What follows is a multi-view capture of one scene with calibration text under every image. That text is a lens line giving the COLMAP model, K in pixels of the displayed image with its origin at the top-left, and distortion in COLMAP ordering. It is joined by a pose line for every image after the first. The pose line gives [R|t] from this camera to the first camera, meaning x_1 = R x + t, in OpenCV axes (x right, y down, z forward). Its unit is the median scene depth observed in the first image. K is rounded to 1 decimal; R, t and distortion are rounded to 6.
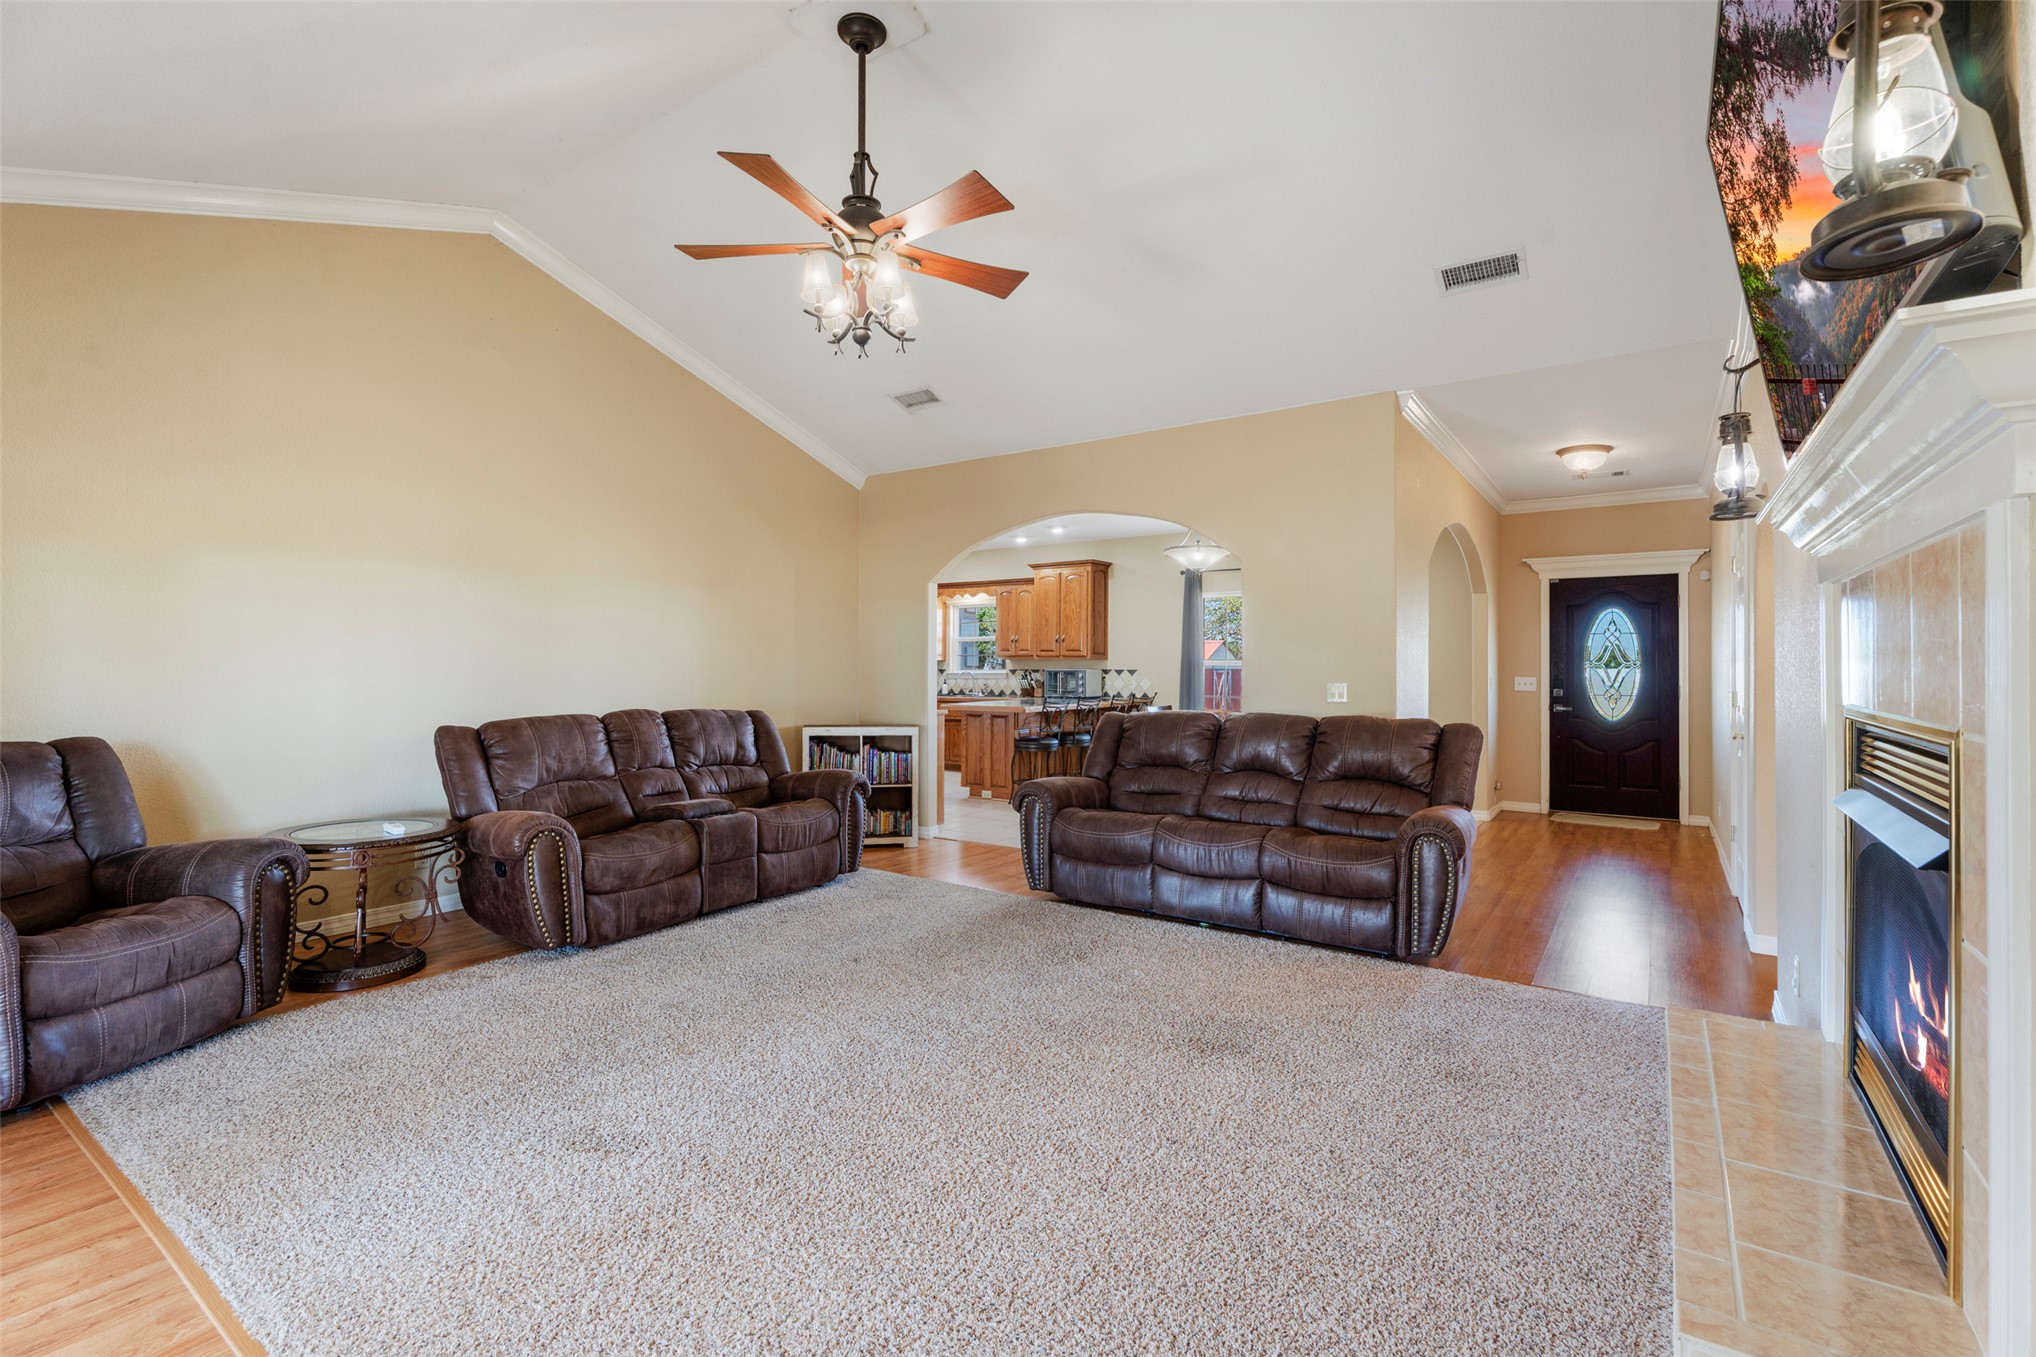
lens RADIAL K [[915.8, 0, 1020.1], [0, 915.8, 673.8], [0, 0, 1]] dist [0.002425, 0.000605]
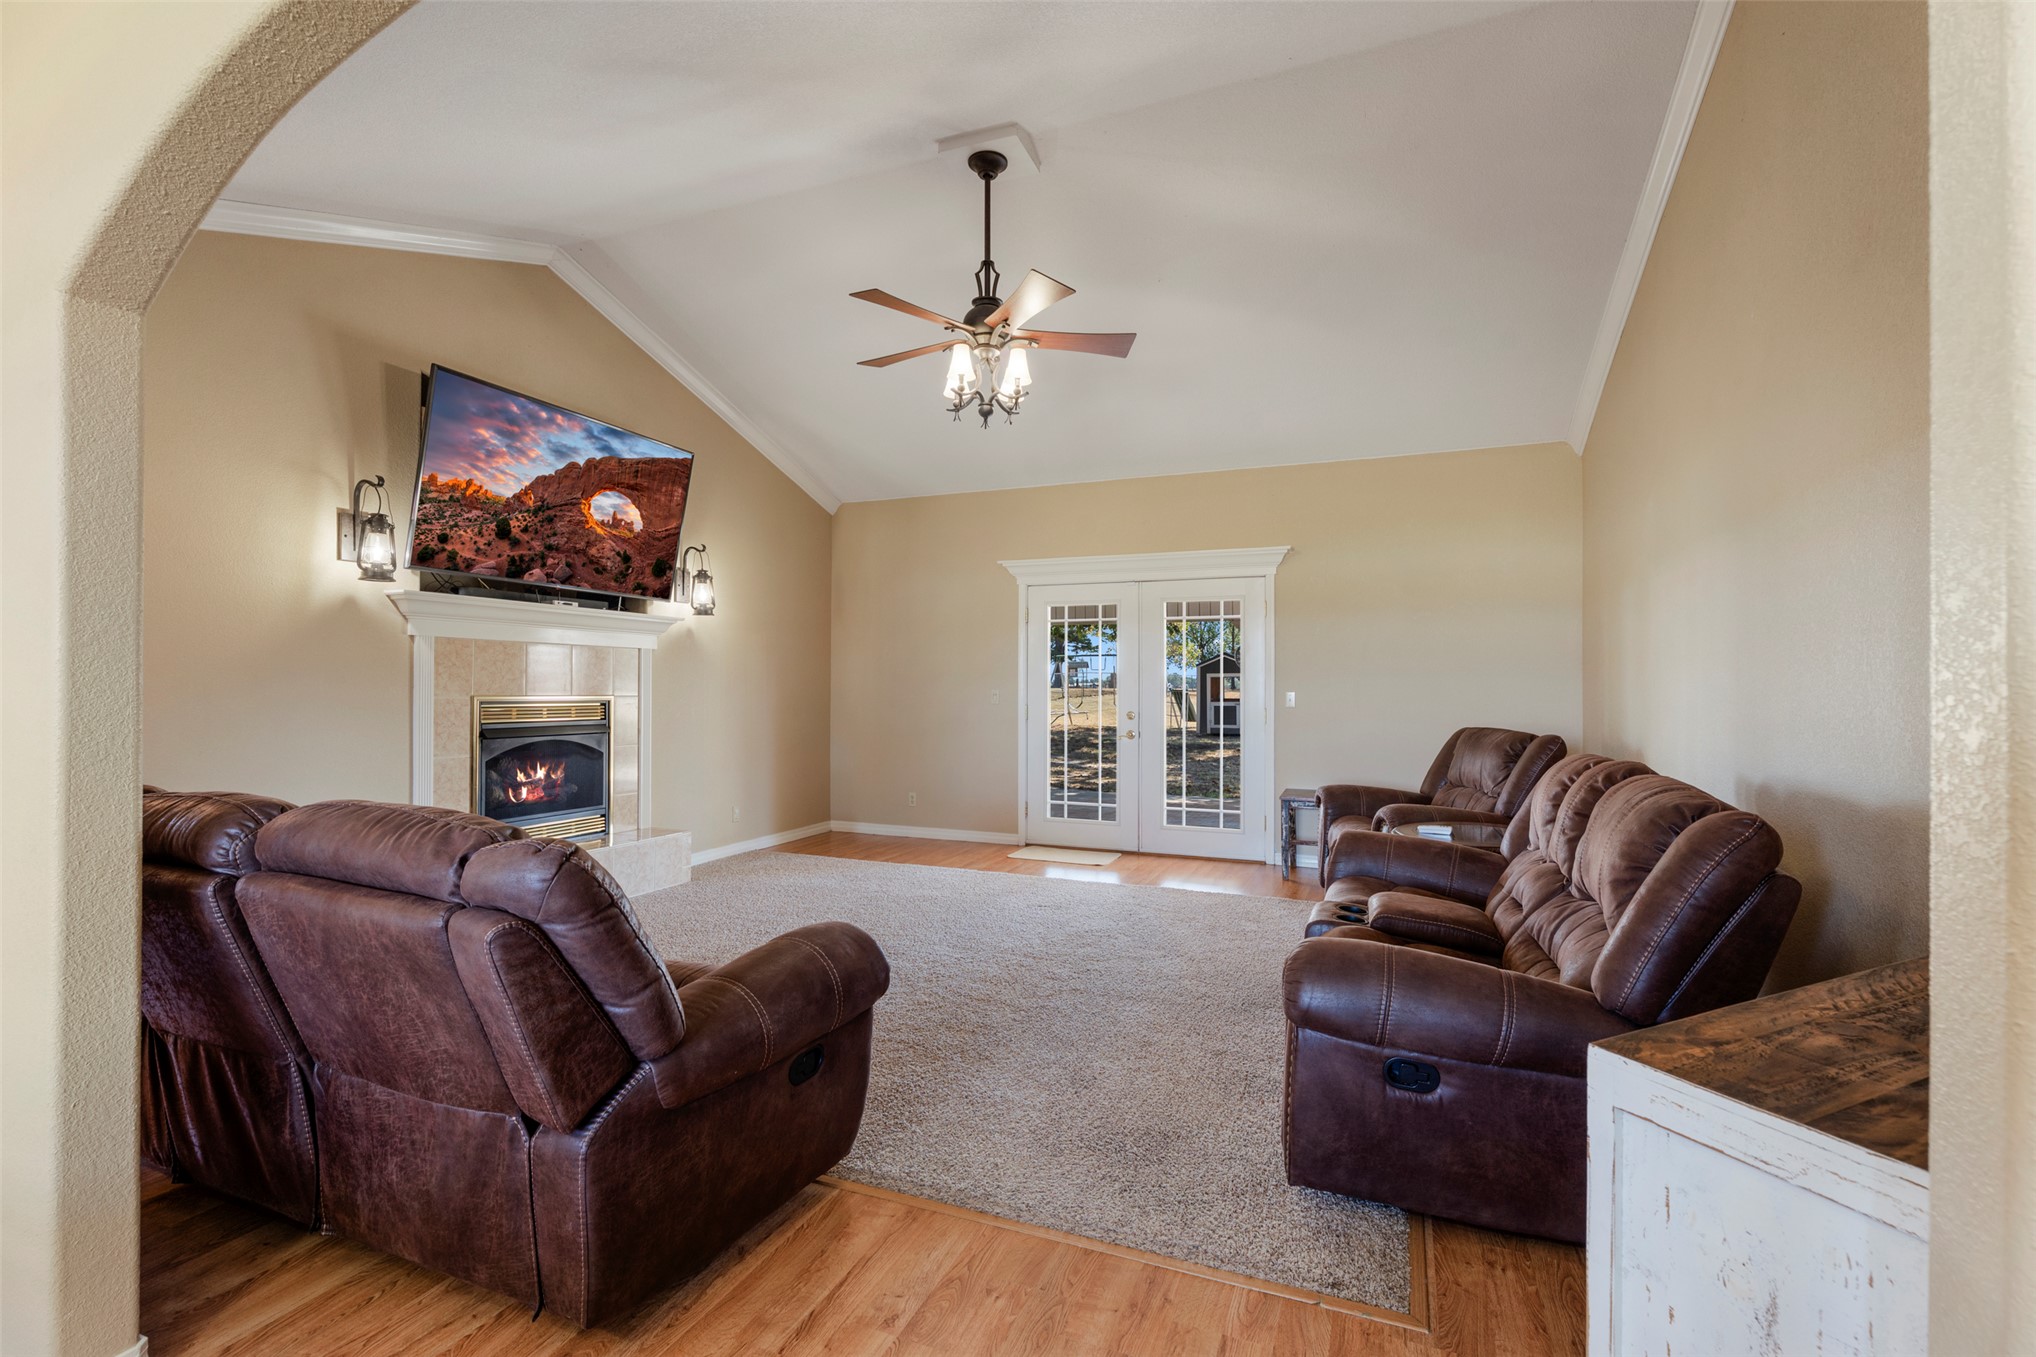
lens RADIAL K [[915.8, 0, 1020.1], [0, 915.8, 673.8], [0, 0, 1]] dist [0.002425, 0.000605]
pose [[-0.976425, -0.010264, -0.215611, 0.016418], [-0.009543, 0.999945, -0.004383, -0.003735], [0.215644, -0.002222, -0.976469, 0.828874]]
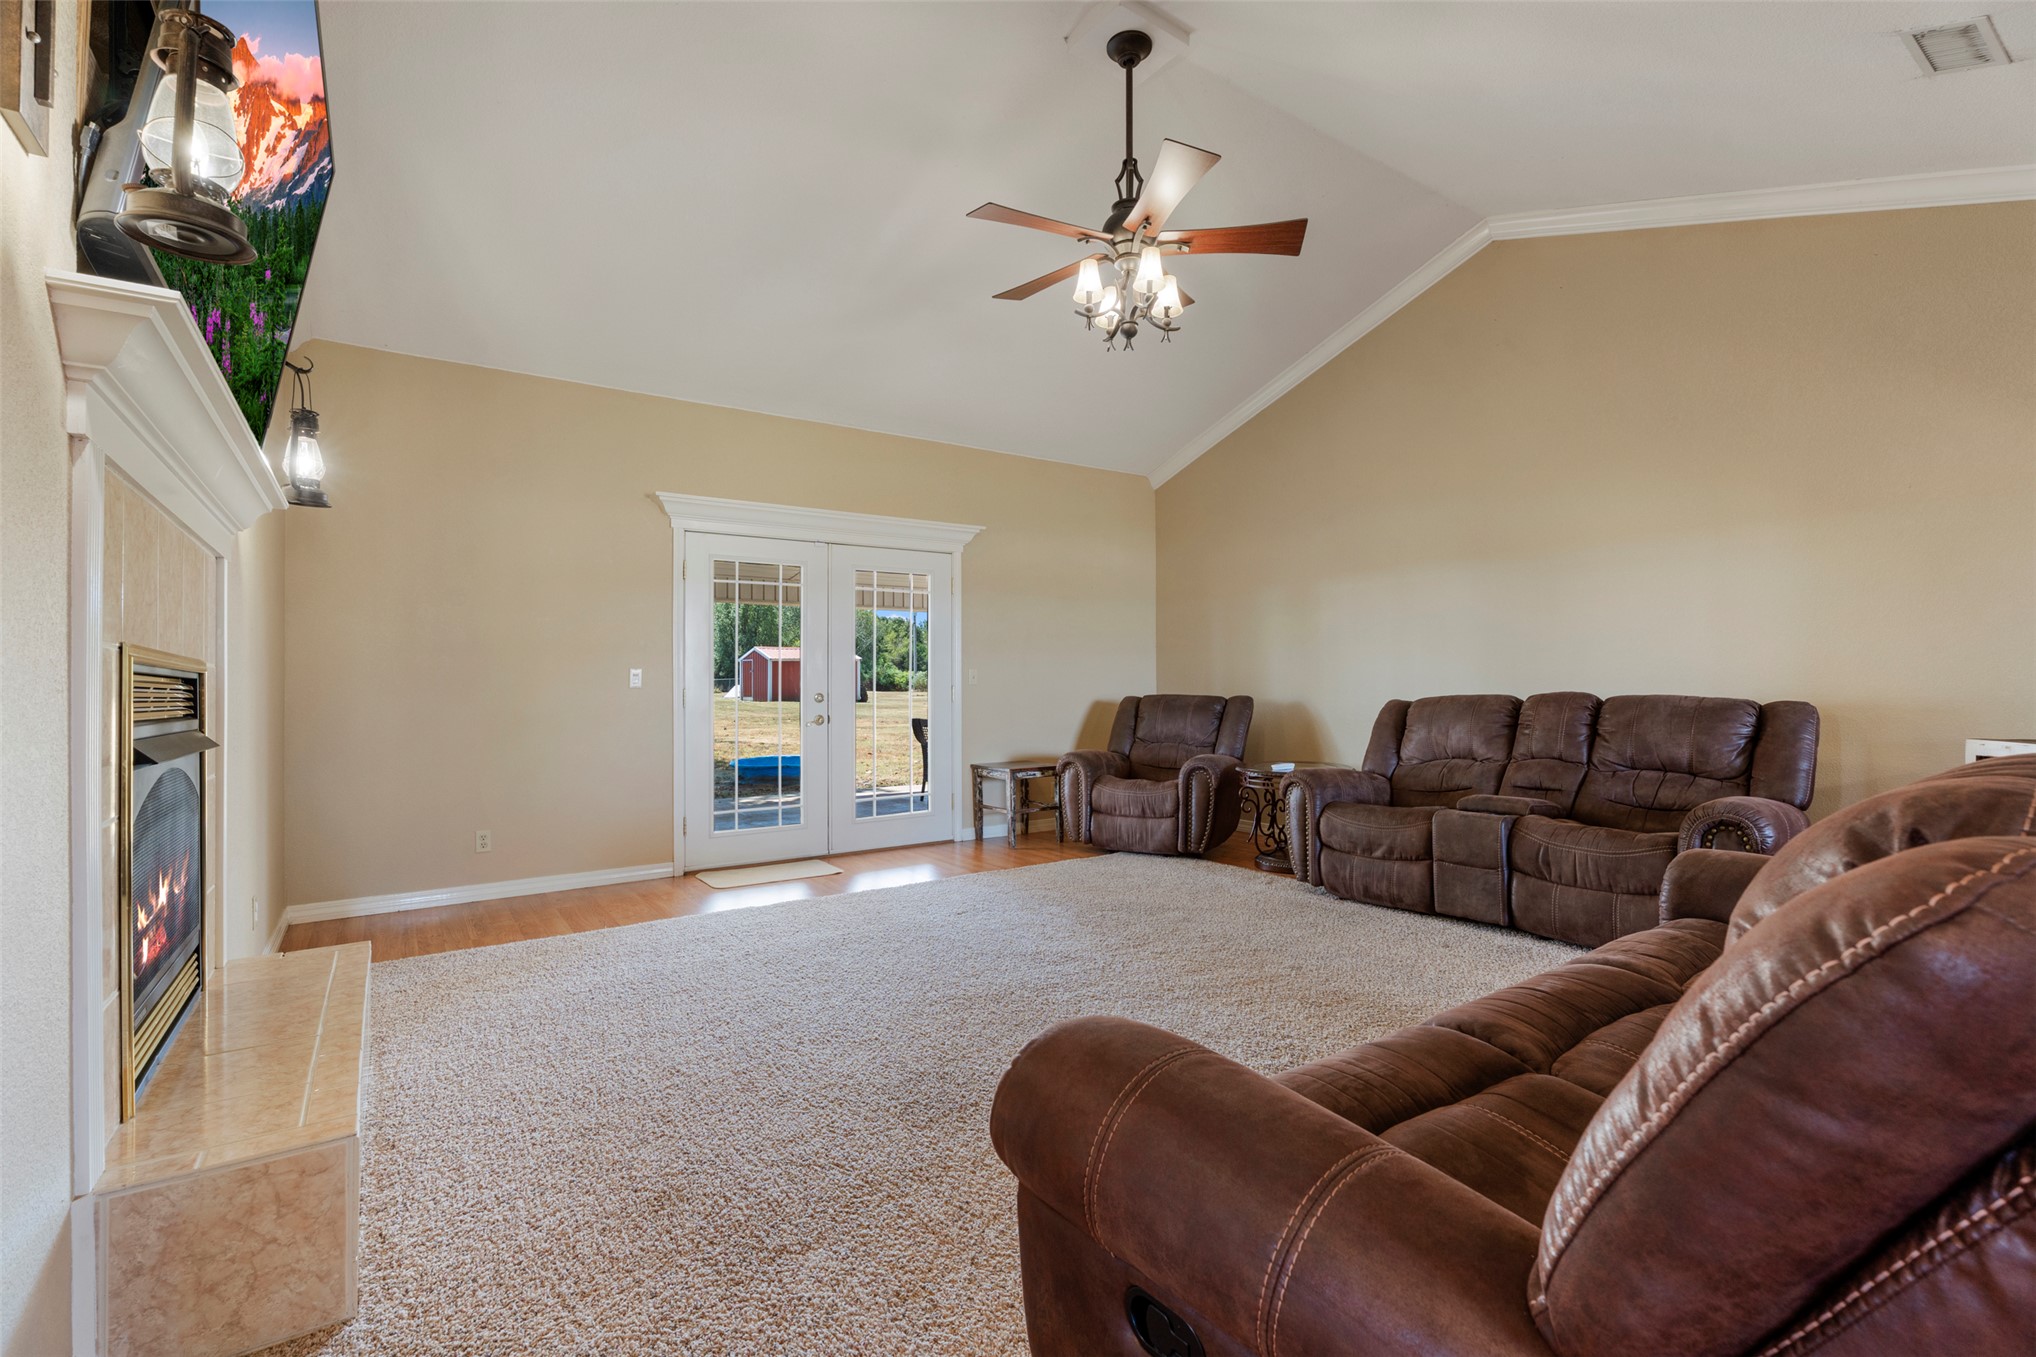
lens RADIAL K [[916.3, 0, 1021.5], [0, 916.3, 660.0], [0, 0, 1]] dist [0.001453, 0.000359]
pose [[-0.353458, -0.025293, -0.935108, 0.325447], [0.001957, 0.999612, -0.027777, 0.018979], [0.935448, -0.011648, -0.353272, 0.471289]]
